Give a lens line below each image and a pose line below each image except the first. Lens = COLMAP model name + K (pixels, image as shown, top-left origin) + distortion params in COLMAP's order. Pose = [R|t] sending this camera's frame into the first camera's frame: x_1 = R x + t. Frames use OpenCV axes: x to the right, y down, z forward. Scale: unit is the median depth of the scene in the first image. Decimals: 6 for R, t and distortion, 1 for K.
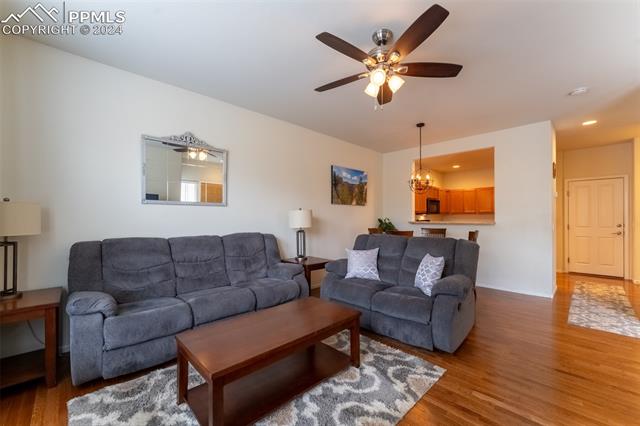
lens RADIAL K [[266.8, 0, 319.9], [0, 266.8, 213.9], [0, 0, 1]] dist [-0.010390, 0.000077]
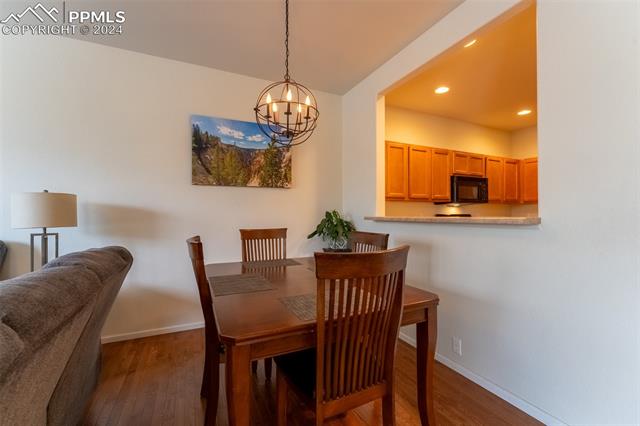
lens RADIAL K [[278.6, 0, 324.6], [0, 278.6, 211.6], [0, 0, 1]] dist [-0.007587, -0.000088]
pose [[0.944876, -0.003484, -0.327409, 0.471062], [0.007205, 0.999922, 0.010155, 0.014203], [0.327349, -0.011954, 0.944828, 0.514837]]
